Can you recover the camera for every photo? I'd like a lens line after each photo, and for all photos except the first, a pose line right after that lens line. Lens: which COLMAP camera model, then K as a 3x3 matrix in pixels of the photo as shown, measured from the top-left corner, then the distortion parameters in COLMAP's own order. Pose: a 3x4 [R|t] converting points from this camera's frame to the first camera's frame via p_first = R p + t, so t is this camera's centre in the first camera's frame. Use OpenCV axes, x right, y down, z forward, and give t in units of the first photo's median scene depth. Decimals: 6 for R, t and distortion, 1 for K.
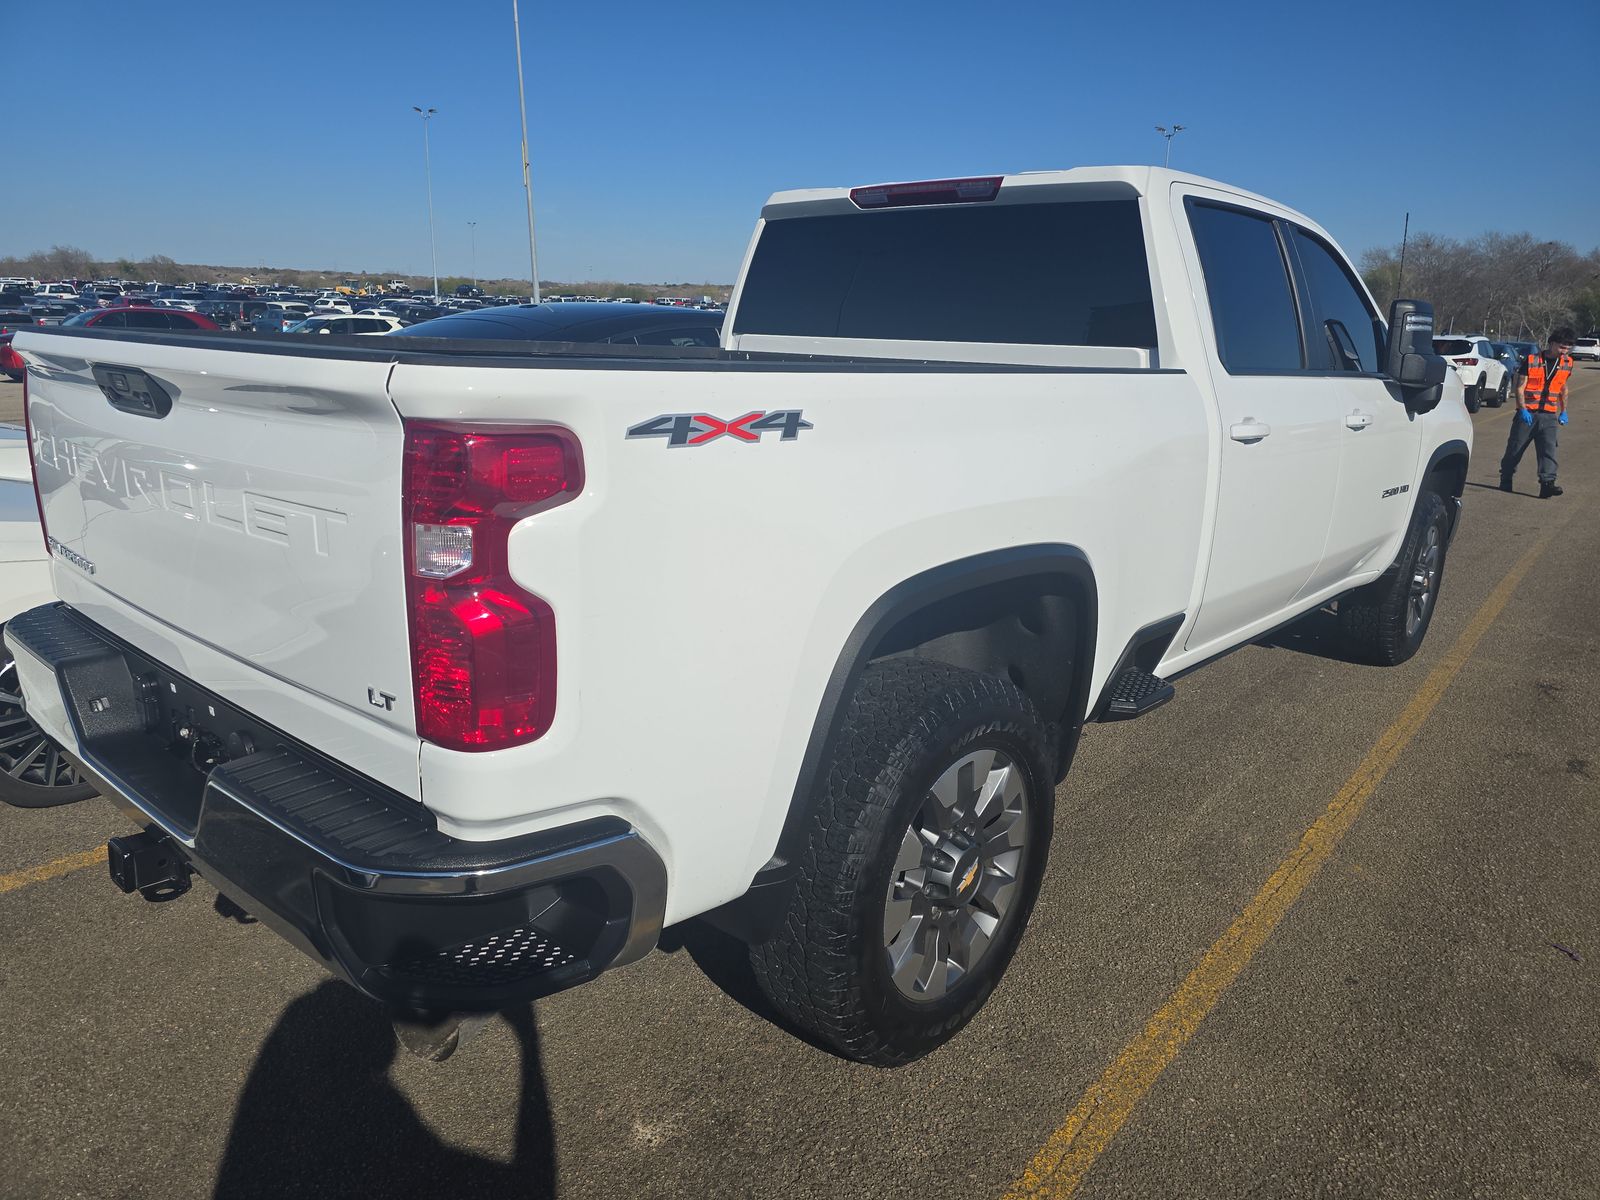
lens RADIAL K [[1103.1, 0, 796.5], [0, 1103.1, 603.2], [0, 0, 1]] dist [0.062842, -0.071618]
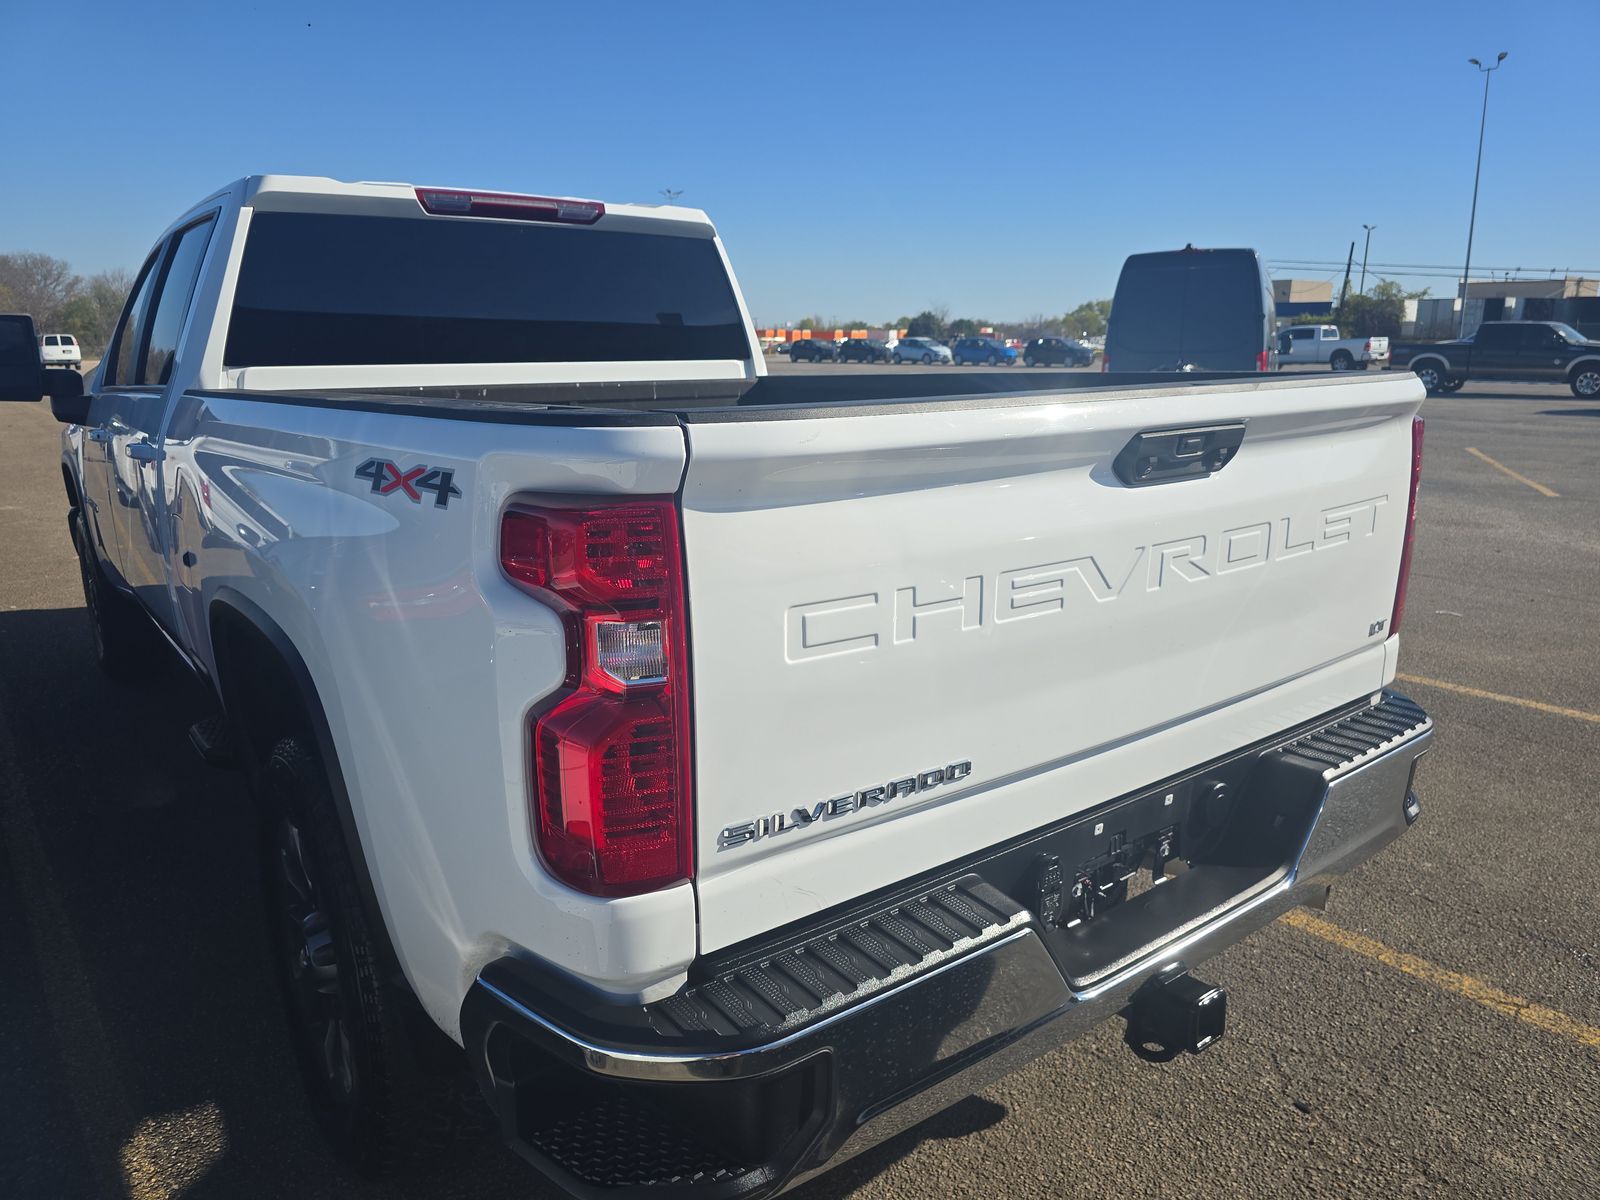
lens RADIAL K [[1103.1, 0, 796.5], [0, 1103.1, 603.2], [0, 0, 1]] dist [0.062842, -0.071618]
pose [[0.201610, -0.249839, 0.947066, -0.718286], [0.252153, 0.947569, 0.196293, -0.155662], [-0.946453, 0.199231, 0.254037, 0.531603]]
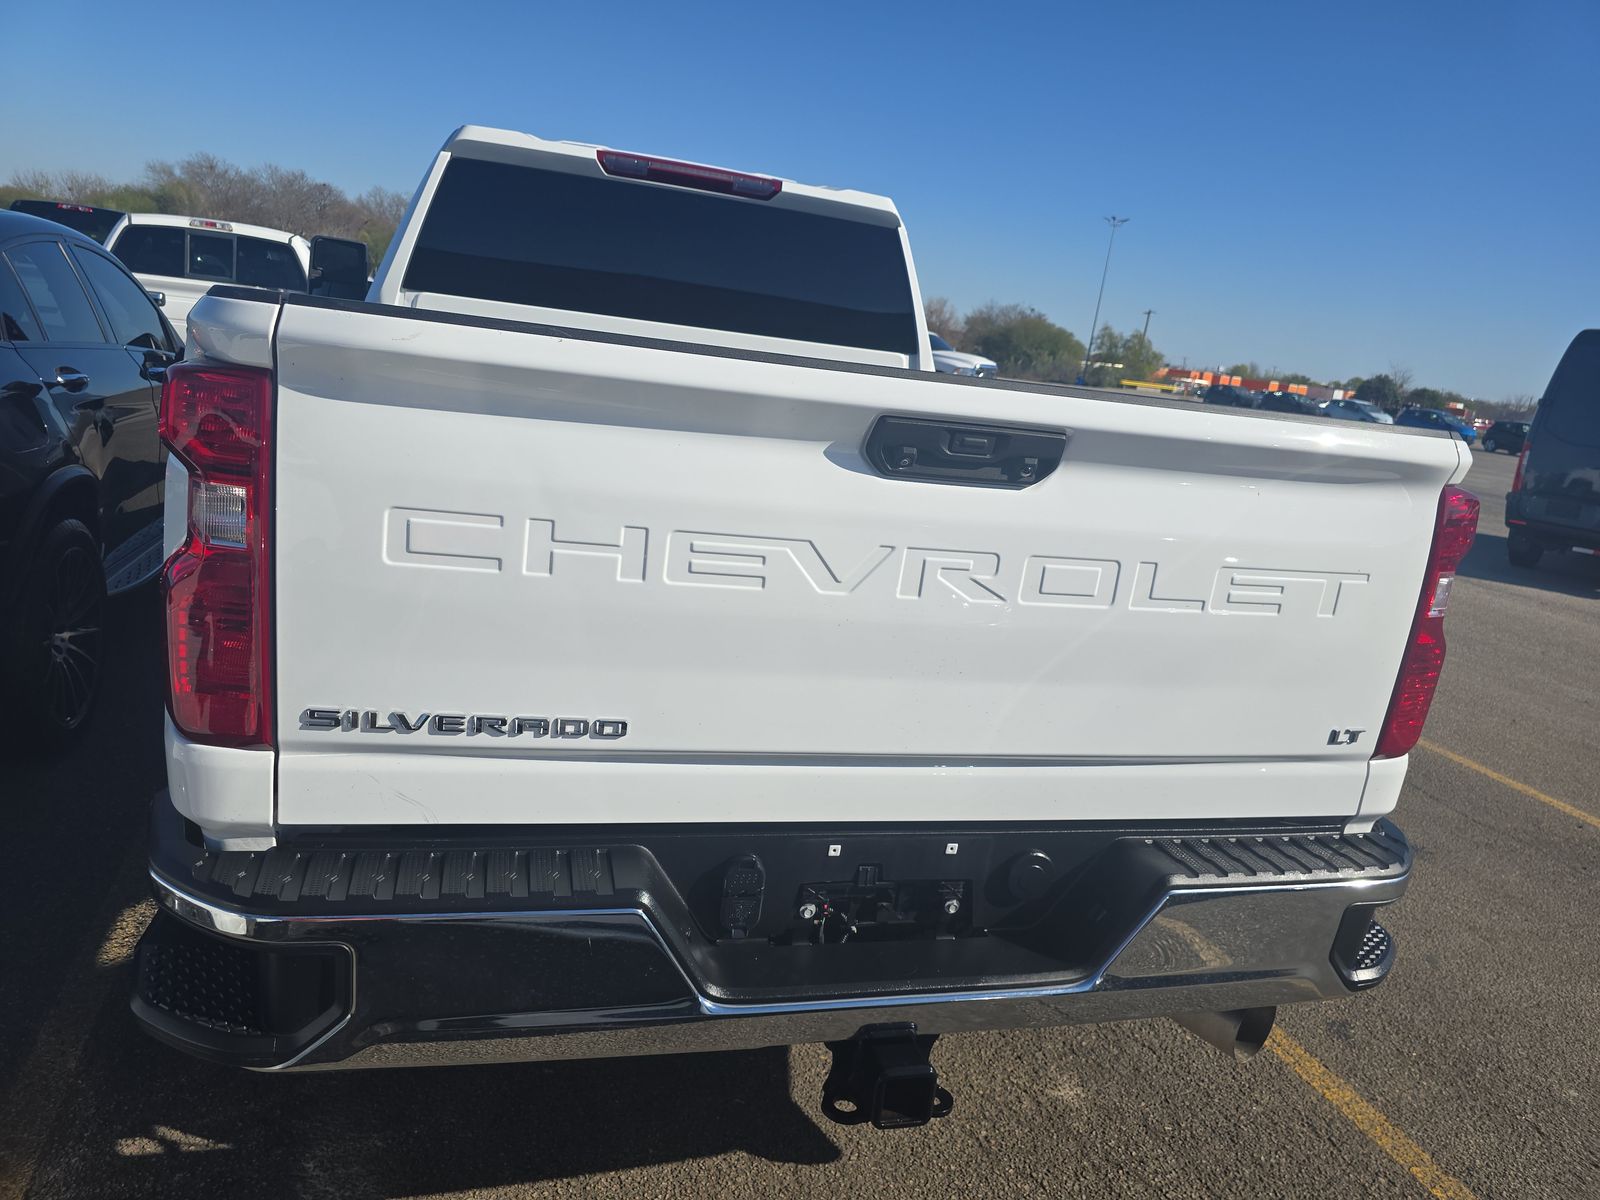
lens RADIAL K [[1103.1, 0, 796.5], [0, 1103.1, 603.2], [0, 0, 1]] dist [0.062842, -0.071618]
pose [[0.549532, -0.153040, 0.821336, -0.620567], [0.096873, 0.988121, 0.119302, -0.090760], [-0.829837, 0.014005, 0.557829, 0.332615]]
